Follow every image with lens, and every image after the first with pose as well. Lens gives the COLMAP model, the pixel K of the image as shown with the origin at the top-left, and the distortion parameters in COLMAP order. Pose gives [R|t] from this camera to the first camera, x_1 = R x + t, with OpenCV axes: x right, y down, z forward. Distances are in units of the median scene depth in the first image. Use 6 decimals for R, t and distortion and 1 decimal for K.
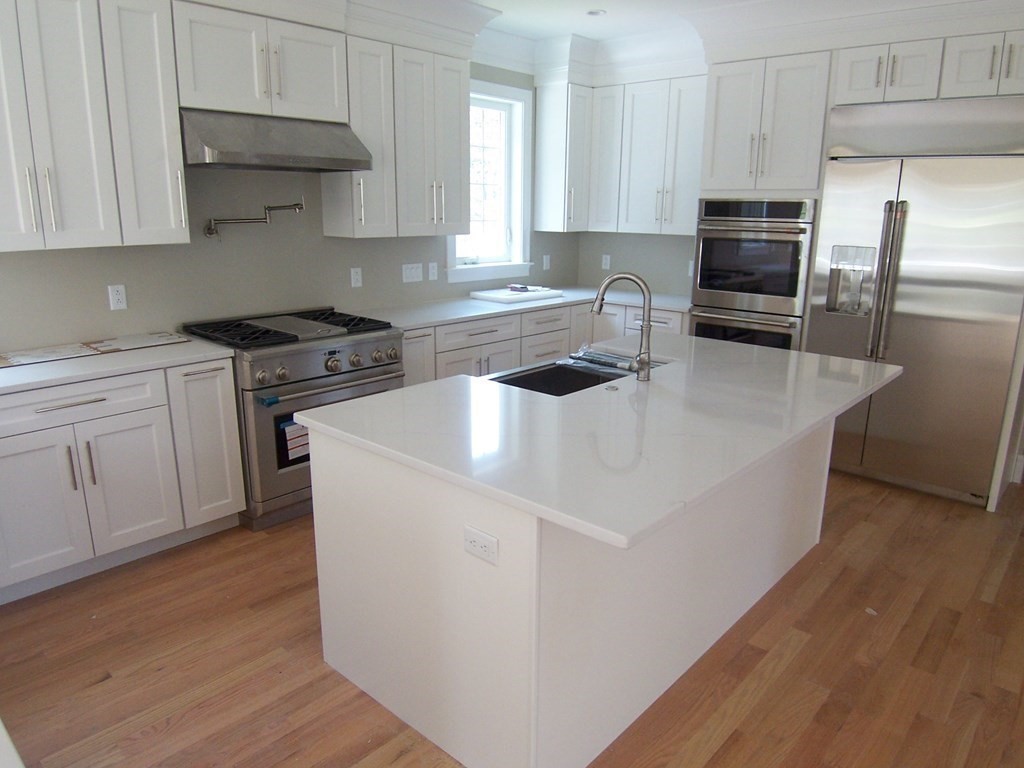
lens RADIAL K [[702.1, 0, 516.1], [0, 702.1, 383.6], [0, 0, 1]] dist [-0.010828, -0.034710]
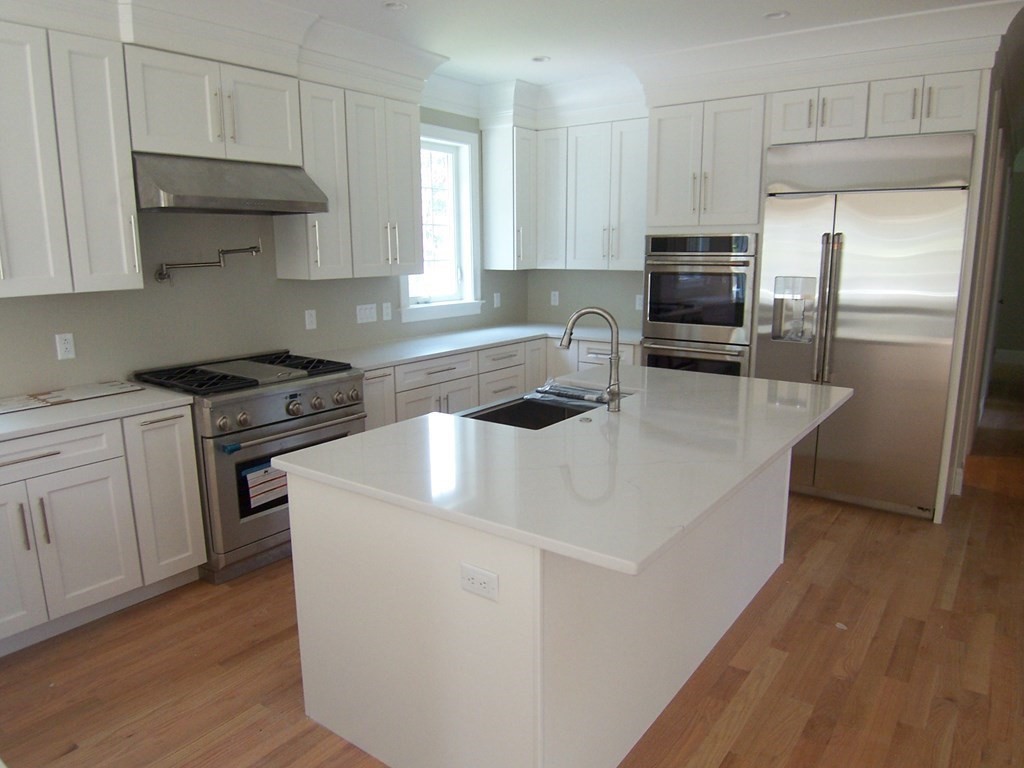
lens RADIAL K [[702.1, 0, 516.1], [0, 702.1, 383.6], [0, 0, 1]] dist [-0.010828, -0.034710]
pose [[0.995294, -0.035505, 0.090166, -0.039168], [0.040273, 0.997854, -0.051627, 0.001765], [-0.088140, 0.055015, 0.994588, -0.004248]]
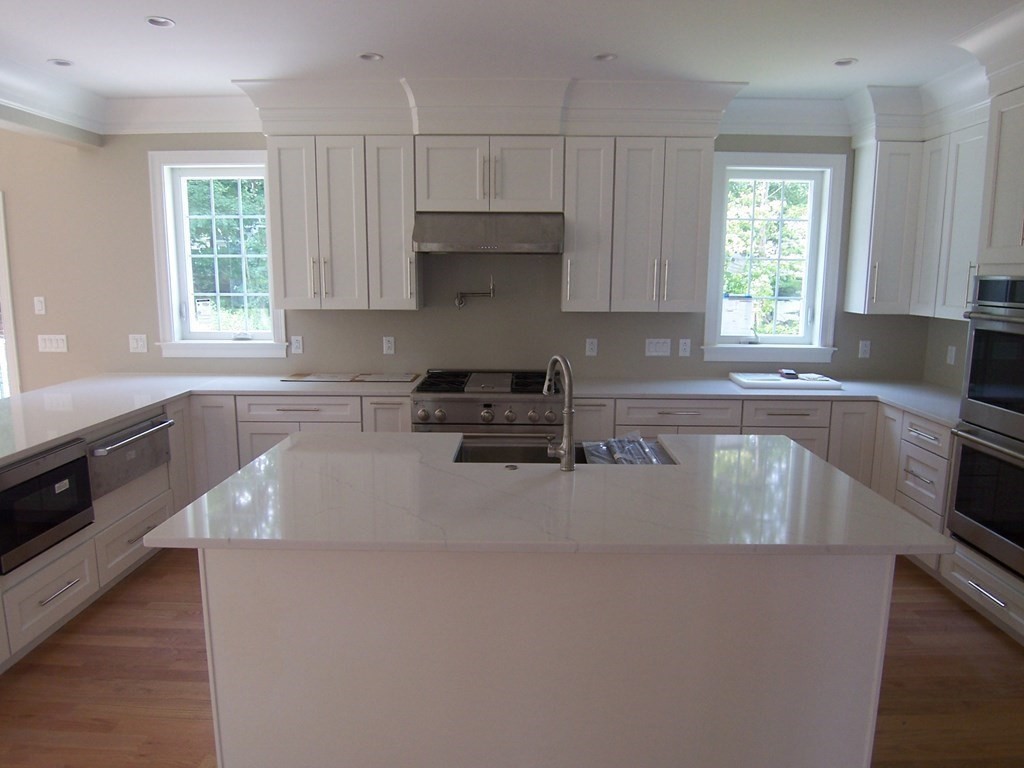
lens RADIAL K [[693.5, 0, 518.3], [0, 693.5, 384.9], [0, 0, 1]] dist [0.001150, -0.062631]
pose [[0.659501, 0.112867, -0.743182, 0.619531], [-0.183728, 0.982881, -0.013770, -0.069636], [0.728905, 0.145625, 0.668948, 0.245365]]
